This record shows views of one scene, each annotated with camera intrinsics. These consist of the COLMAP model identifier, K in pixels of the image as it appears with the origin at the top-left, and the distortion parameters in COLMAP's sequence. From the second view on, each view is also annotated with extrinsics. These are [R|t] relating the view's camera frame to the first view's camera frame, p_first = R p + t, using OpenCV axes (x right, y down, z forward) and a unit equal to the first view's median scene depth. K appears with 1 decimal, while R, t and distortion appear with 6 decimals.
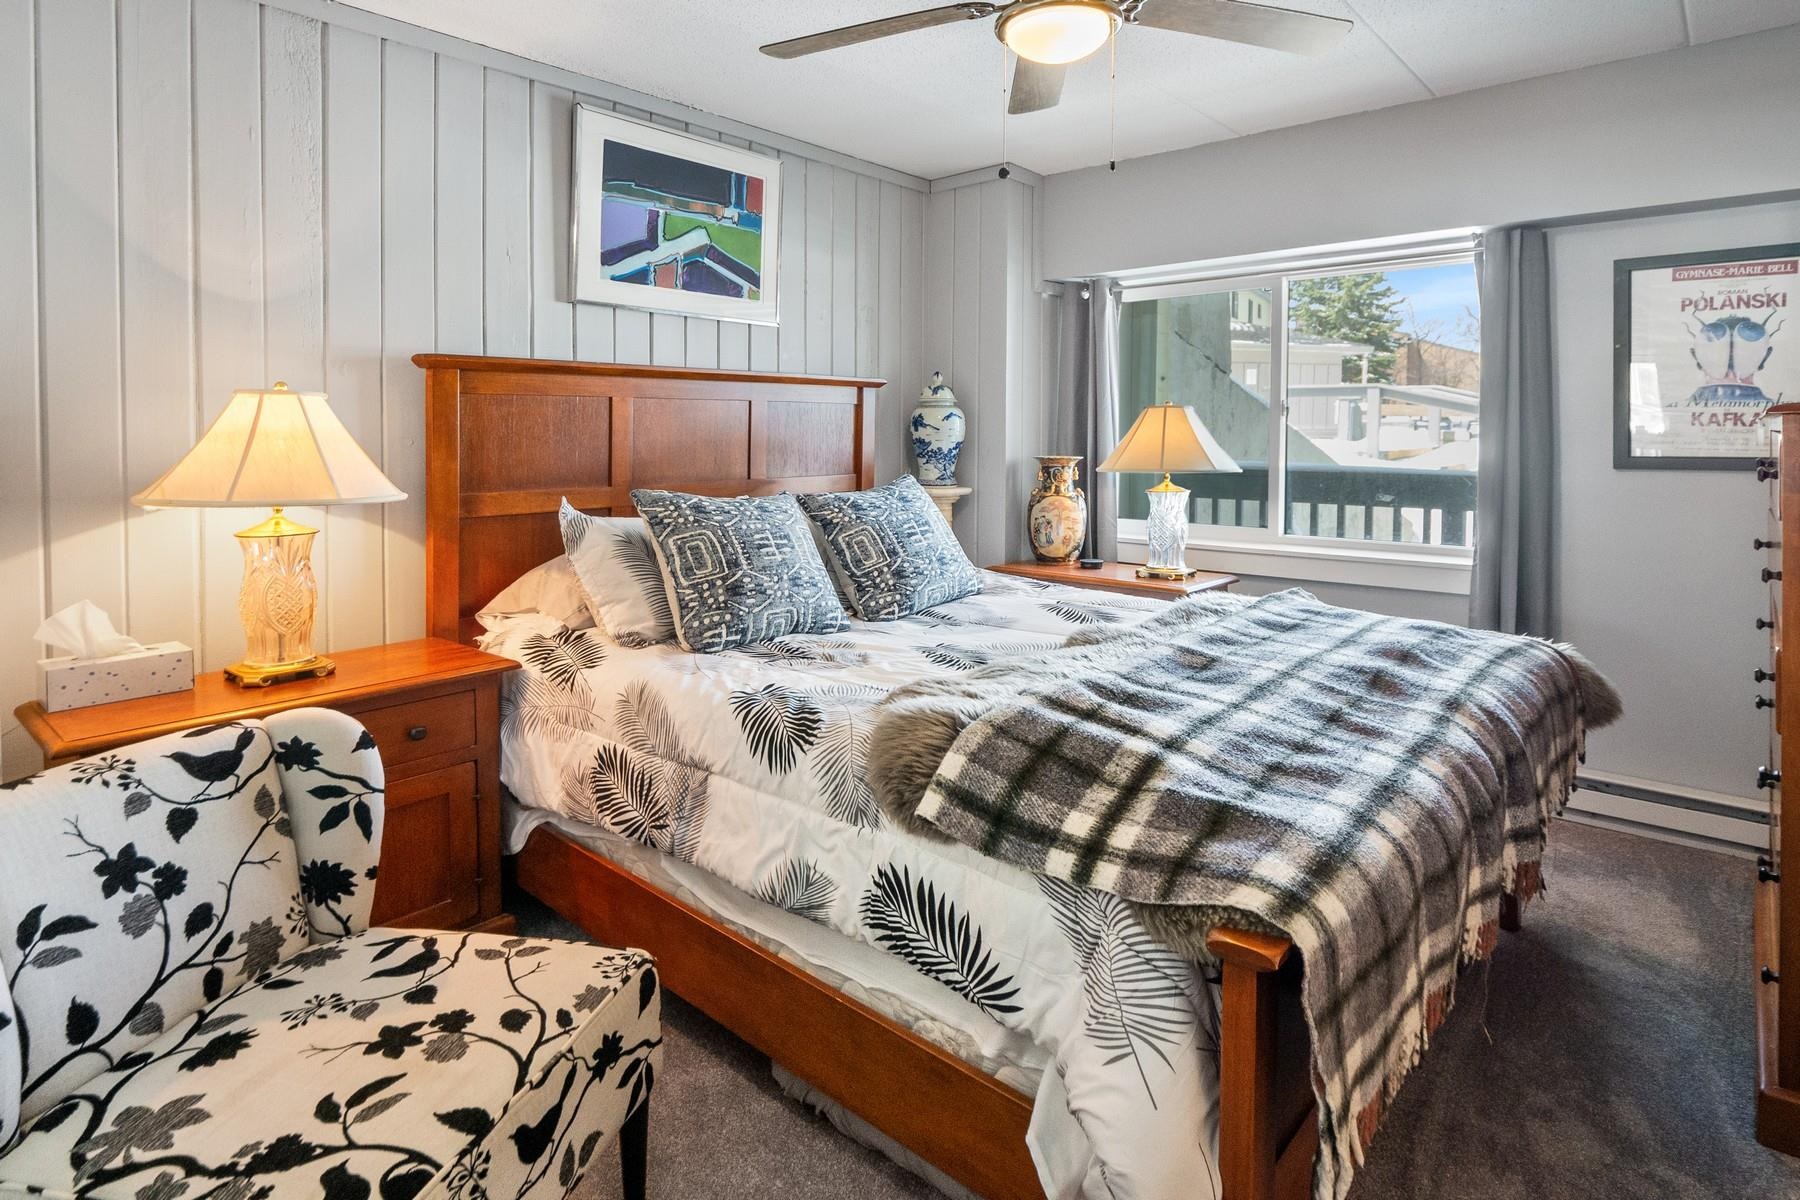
lens RADIAL K [[979.9, 0, 896.2], [0, 979.9, 515.8], [0, 0, 1]] dist [-0.003944, -0.002015]
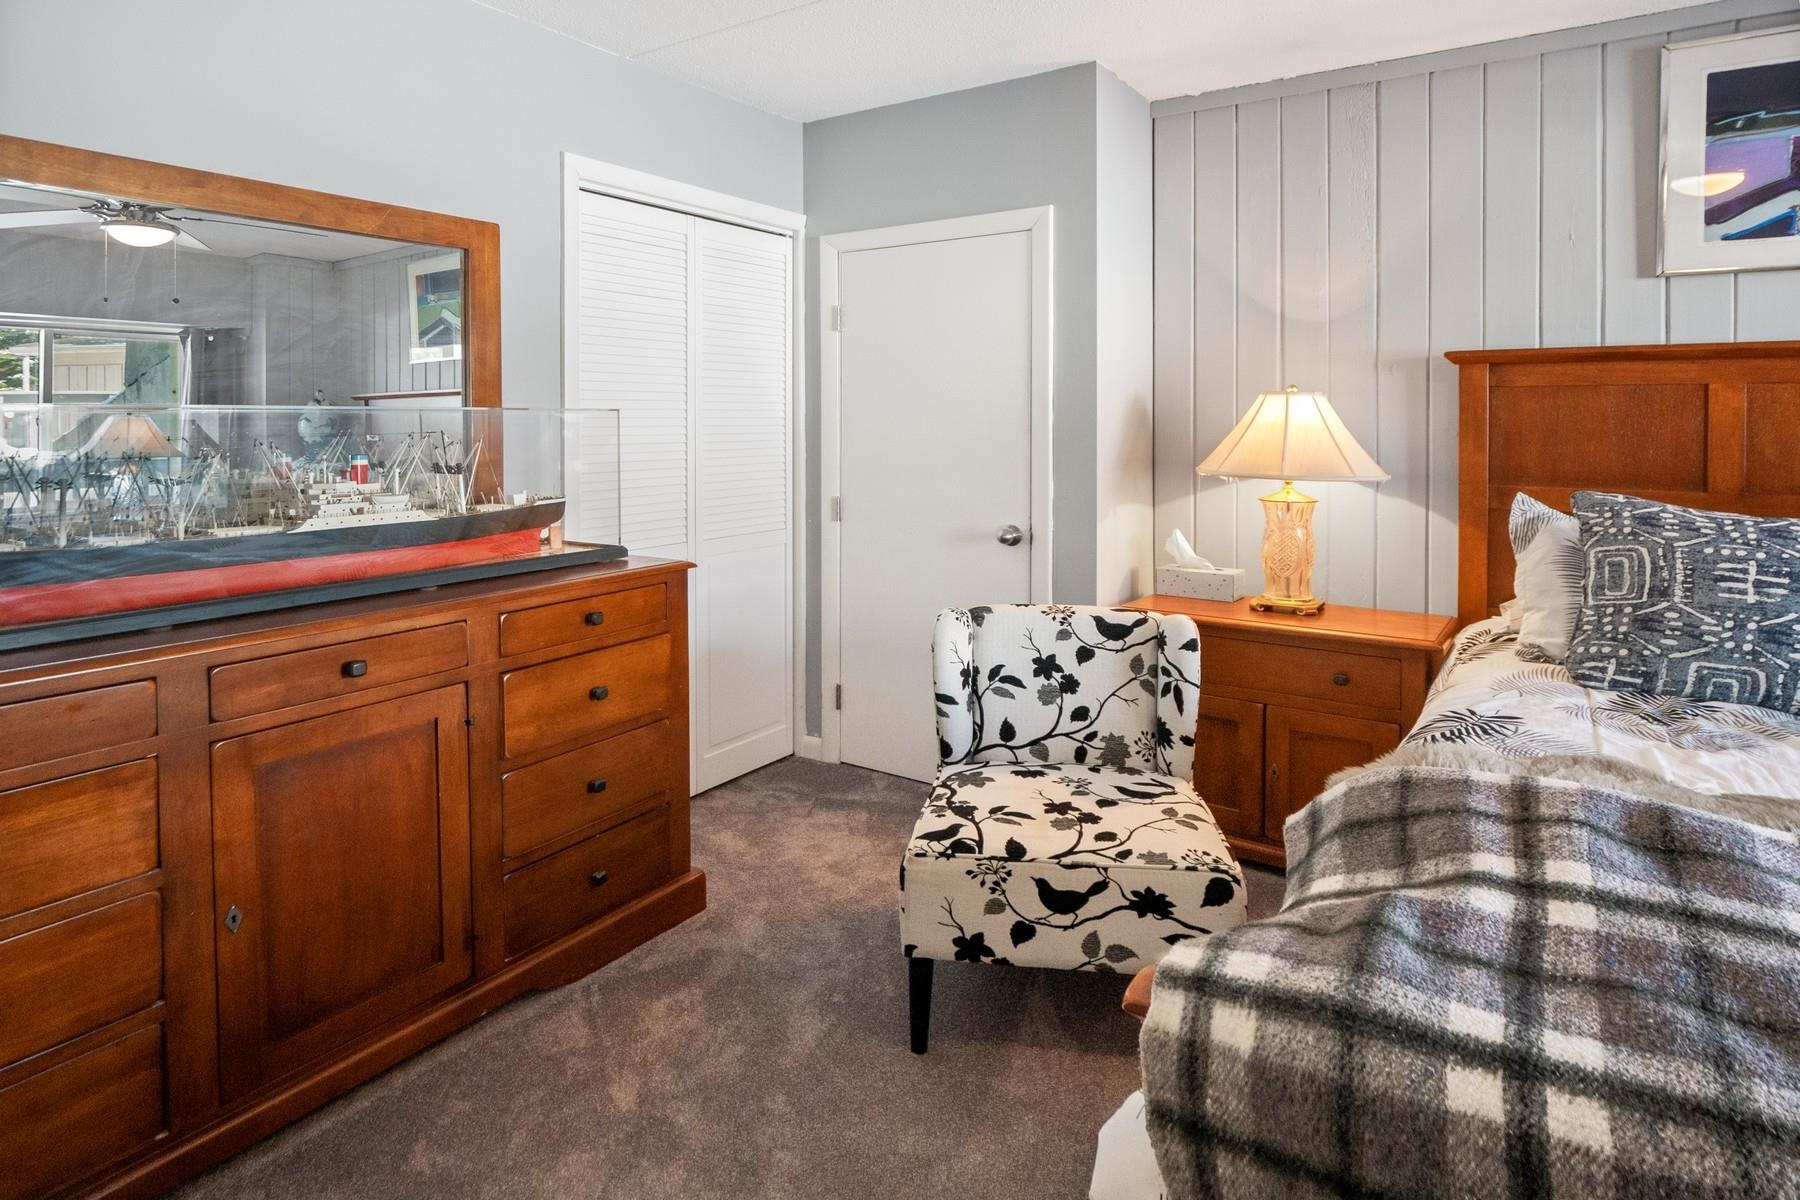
lens RADIAL K [[979.9, 0, 896.2], [0, 979.9, 515.8], [0, 0, 1]] dist [-0.003944, -0.002015]
pose [[0.122635, 0.100382, -0.987362, 0.760836], [-0.089266, 0.991955, 0.089762, -0.040562], [0.988429, 0.077130, 0.130610, 0.385628]]
